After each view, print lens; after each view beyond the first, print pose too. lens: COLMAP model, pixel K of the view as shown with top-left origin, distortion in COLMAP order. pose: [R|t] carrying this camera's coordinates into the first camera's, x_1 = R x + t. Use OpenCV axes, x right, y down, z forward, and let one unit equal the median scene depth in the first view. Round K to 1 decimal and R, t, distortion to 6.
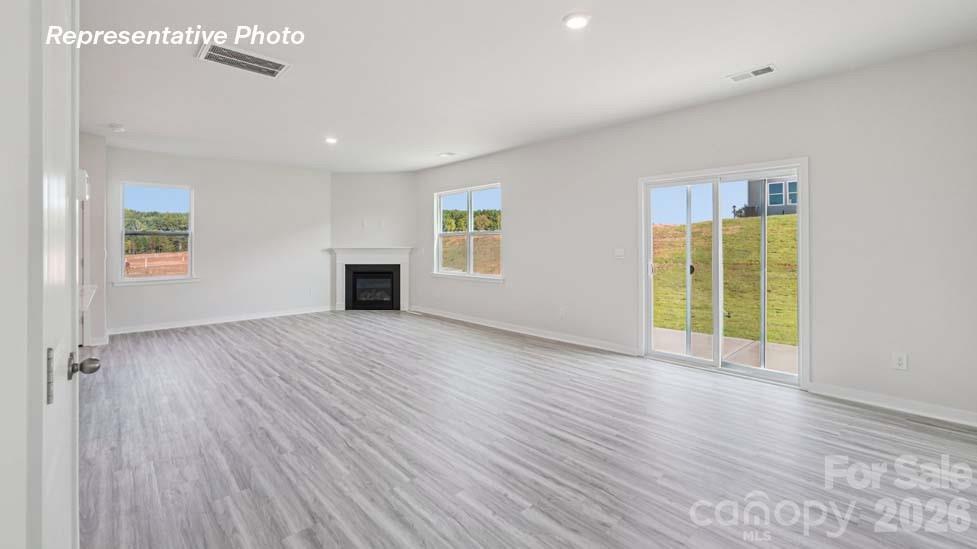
lens RADIAL K [[413.2, 0, 491.8], [0, 413.2, 243.2], [0, 0, 1]] dist [-0.002109, 0.000156]
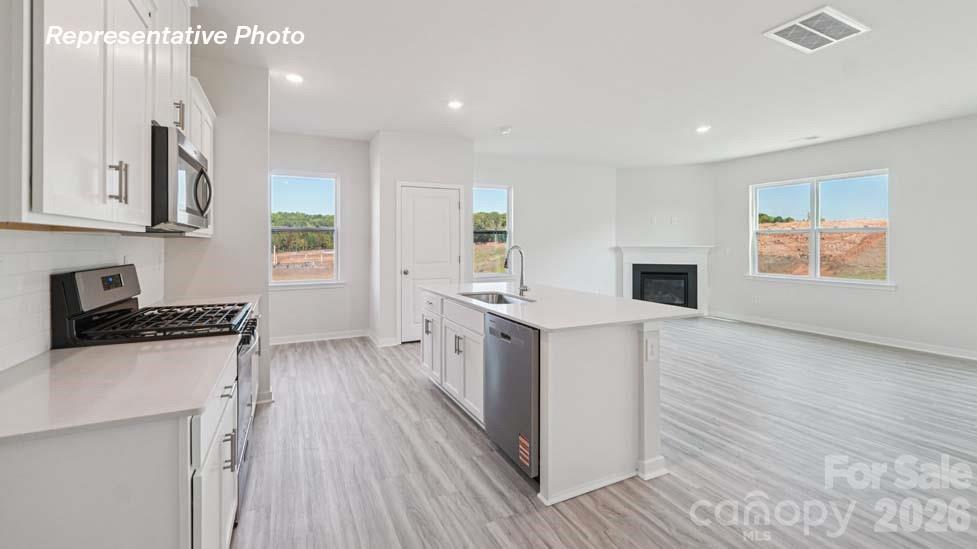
lens RADIAL K [[413.2, 0, 491.8], [0, 413.2, 243.2], [0, 0, 1]] dist [-0.002109, 0.000156]
pose [[0.960208, 0.003087, -0.279268, -0.403137], [-0.002020, 0.999990, 0.004110, 0.000384], [0.279278, -0.003383, 0.960204, -0.005065]]
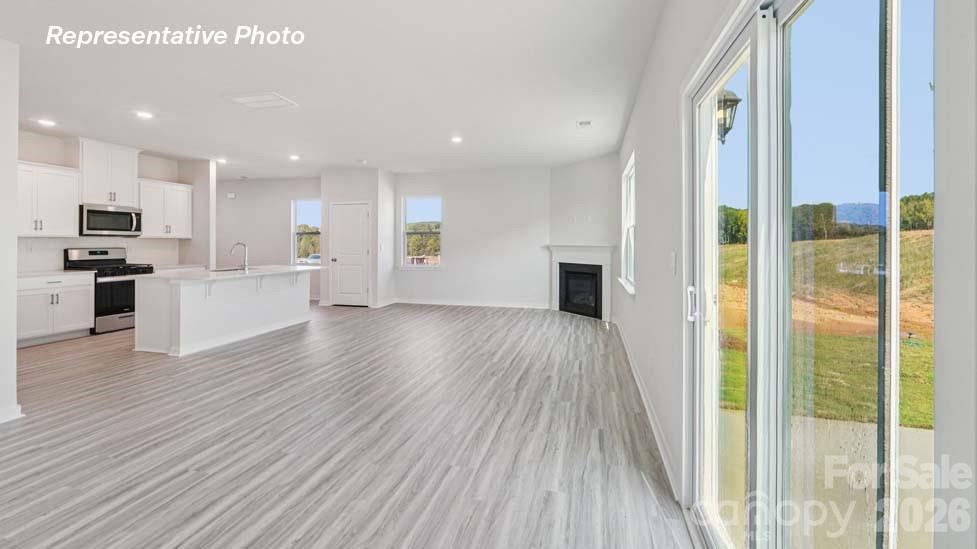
lens RADIAL K [[413.2, 0, 491.8], [0, 413.2, 243.2], [0, 0, 1]] dist [-0.002109, 0.000156]
pose [[0.545149, 0.005020, -0.838324, 0.356574], [-0.000809, 0.999985, 0.005463, 0.002231], [0.838339, -0.002300, 0.545145, 0.357373]]
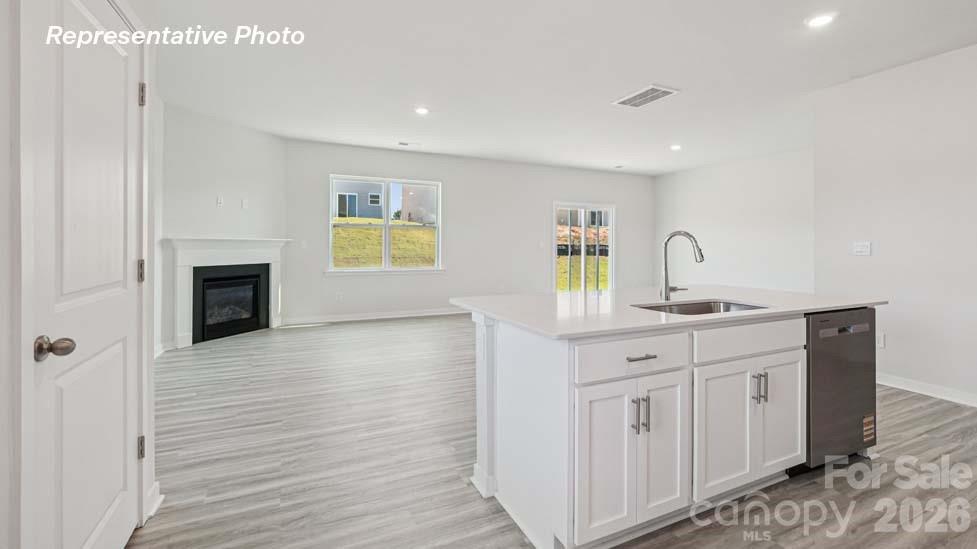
lens RADIAL K [[433.0, 0, 484.4], [0, 433.0, 244.4], [0, 0, 1]] dist [0.001783, 0.000208]
pose [[0.298496, 0.004093, 0.954402, -0.825151], [-0.011575, 0.999933, -0.000669, 0.015256], [-0.954341, -0.010847, 0.298523, 0.424608]]
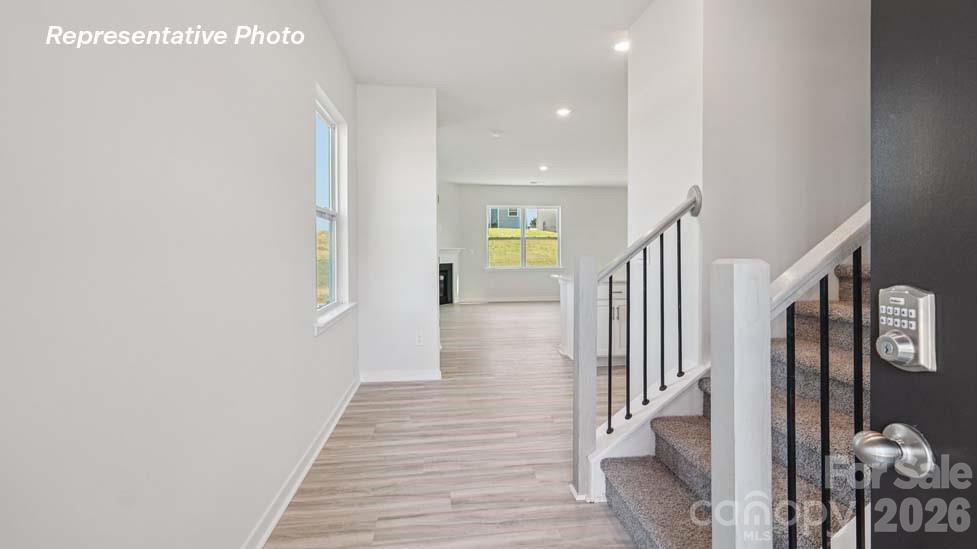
lens RADIAL K [[413.2, 0, 491.8], [0, 413.2, 243.2], [0, 0, 1]] dist [-0.002109, 0.000156]
pose [[0.566452, 0.016041, 0.823938, -1.106837], [-0.004234, 0.999854, -0.016556, 0.014021], [-0.824084, 0.005889, 0.566438, 0.259603]]
